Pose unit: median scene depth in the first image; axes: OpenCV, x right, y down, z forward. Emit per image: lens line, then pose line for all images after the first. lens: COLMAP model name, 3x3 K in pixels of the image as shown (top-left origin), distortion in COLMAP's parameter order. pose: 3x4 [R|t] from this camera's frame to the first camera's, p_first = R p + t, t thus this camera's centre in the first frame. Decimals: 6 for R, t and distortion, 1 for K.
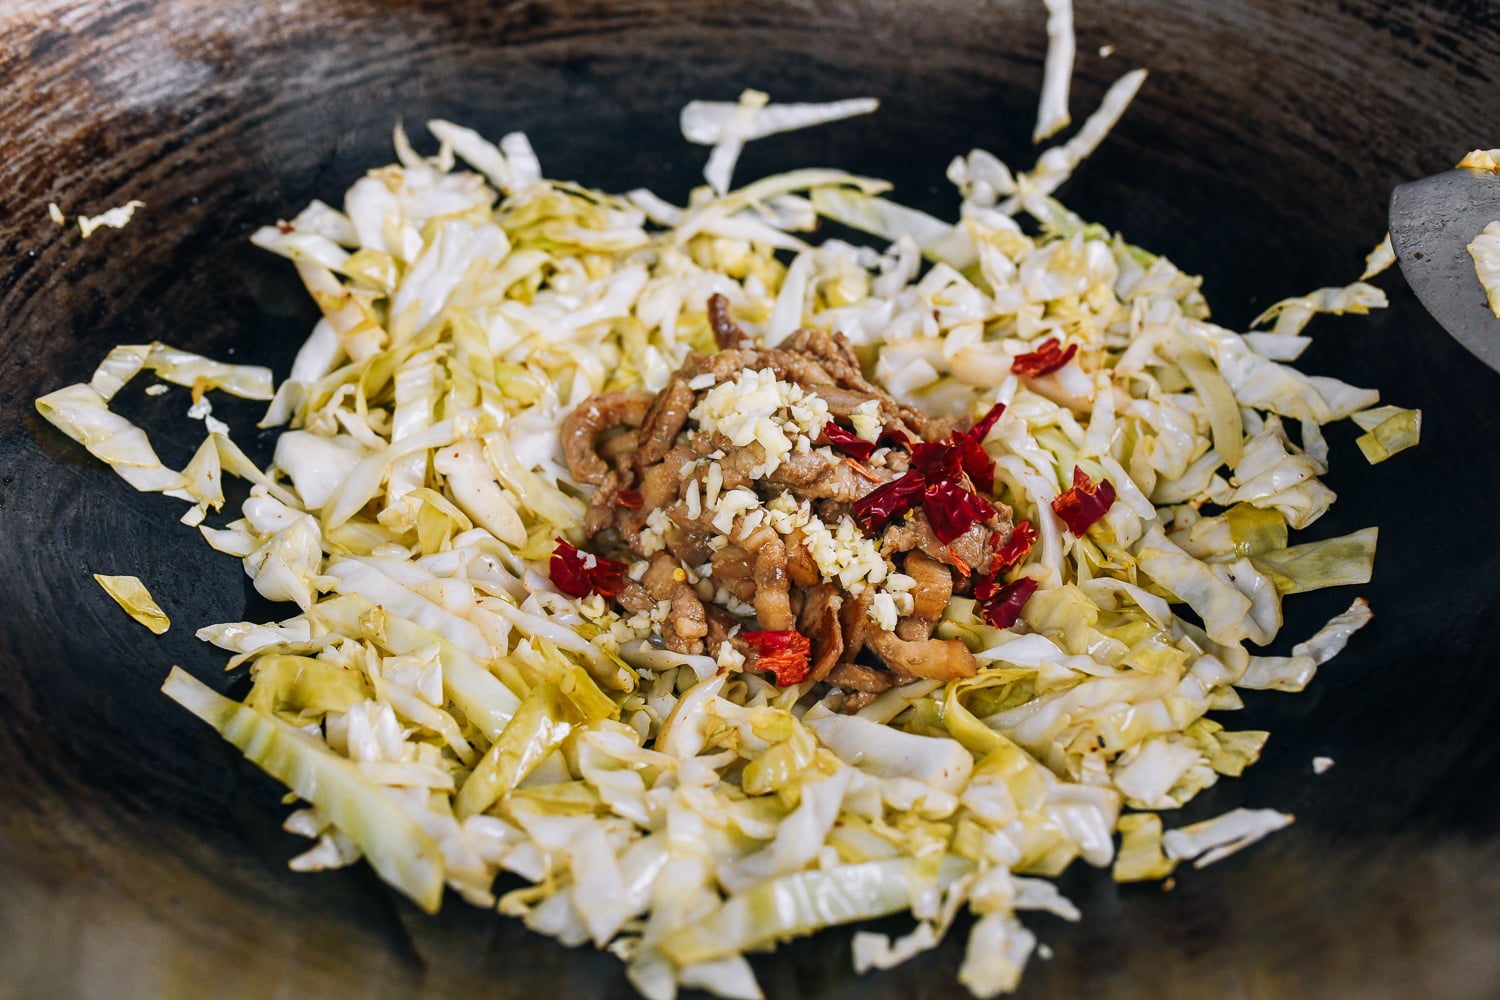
lens RADIAL K [[1523.4, 0, 759.2], [0, 1523.4, 497.8], [0, 0, 1]] dist [-0.016171, 0.033777]
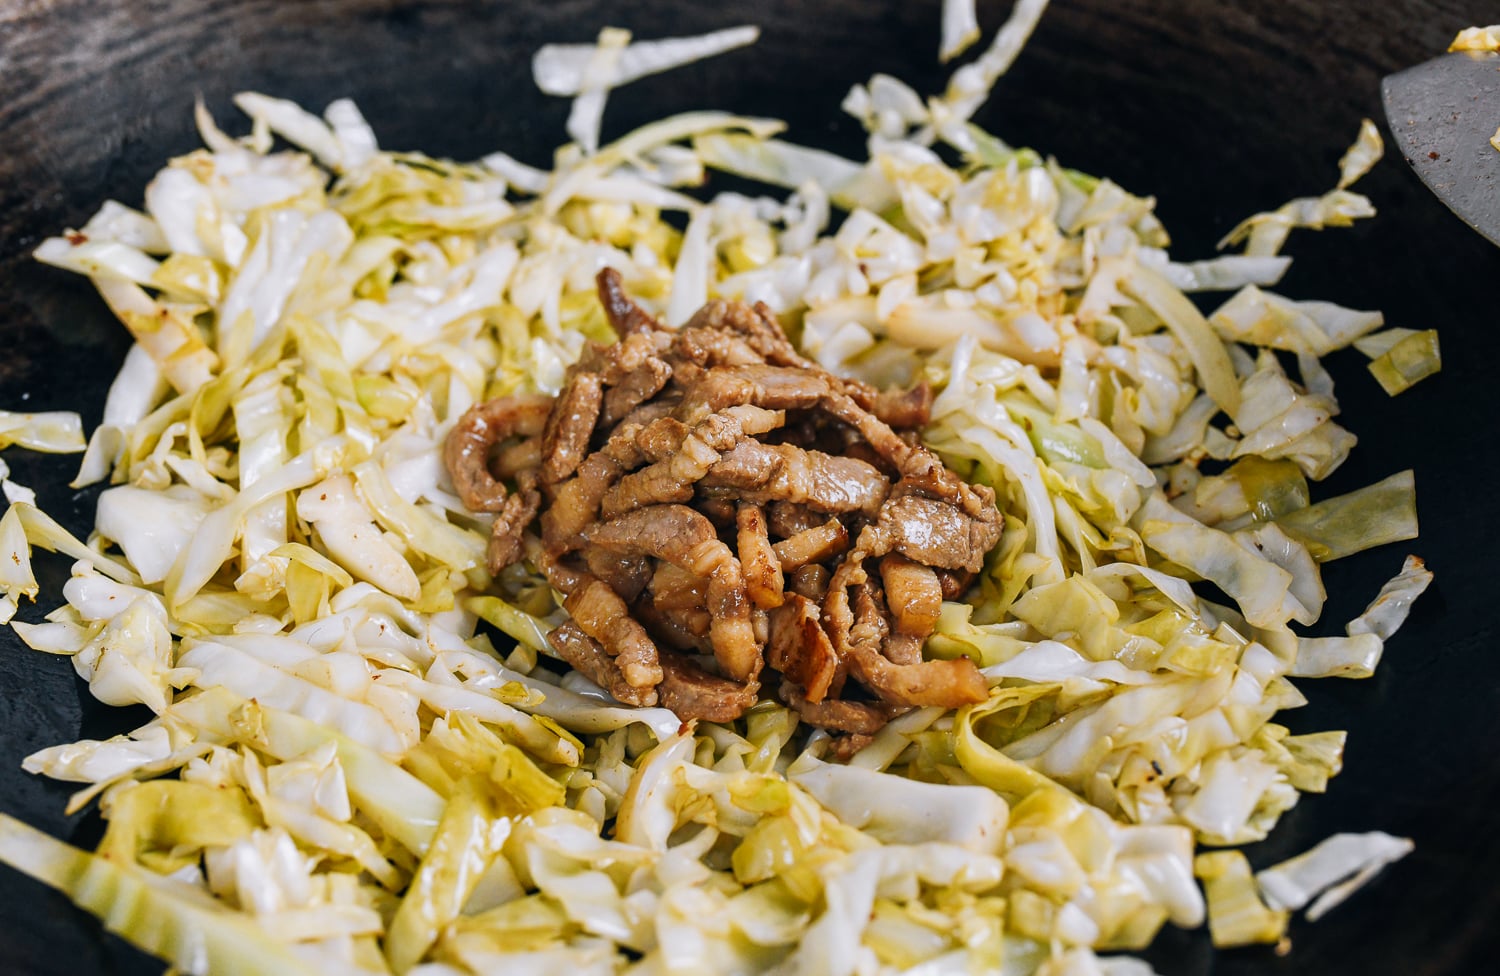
lens RADIAL K [[1540.0, 0, 750.0], [0, 1540.0, 488.0], [0, 0, 1]] dist [-0.047230, 0.099328]
pose [[0.989410, -0.106918, 0.098167, -0.049790], [0.104280, 0.994045, 0.031639, -0.033696], [-0.100965, -0.021067, 0.994667, 0.146500]]
